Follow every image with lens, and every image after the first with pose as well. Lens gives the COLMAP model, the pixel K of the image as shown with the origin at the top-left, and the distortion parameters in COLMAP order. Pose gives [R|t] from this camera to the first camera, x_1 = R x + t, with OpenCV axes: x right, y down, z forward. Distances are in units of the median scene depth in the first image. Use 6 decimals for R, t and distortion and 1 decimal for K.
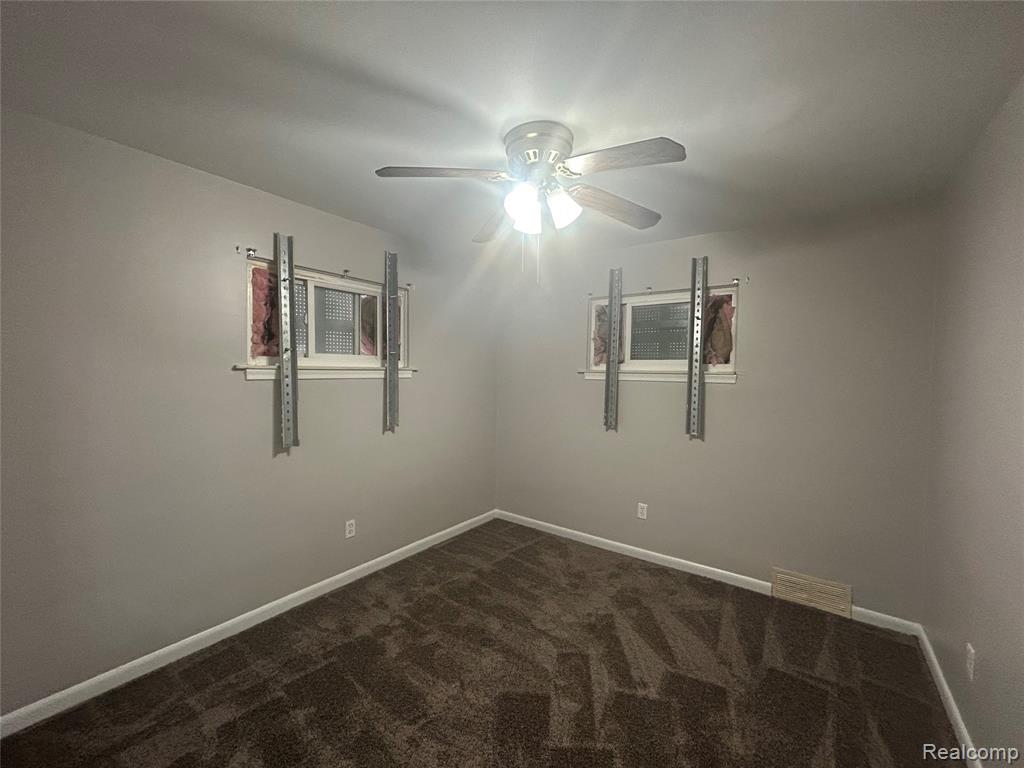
lens RADIAL K [[413.1, 0, 513.7], [0, 413.1, 387.8], [0, 0, 1]] dist [0.000085, 0.000327]
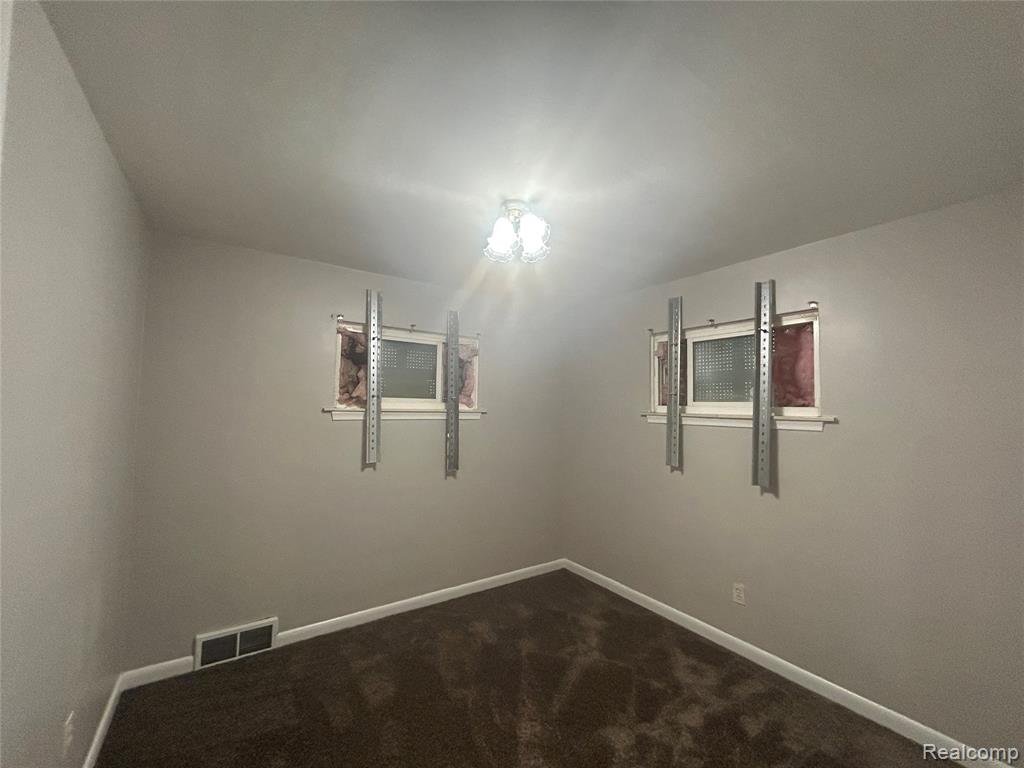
lens RADIAL K [[413.1, 0, 511.2], [0, 413.1, 384.9], [0, 0, 1]] dist [0.000085, 0.000327]
pose [[0.935689, -0.020383, -0.352238, 0.245944], [-0.015091, 0.995104, -0.097670, -0.011577], [0.352504, 0.096704, 0.930800, 0.045108]]
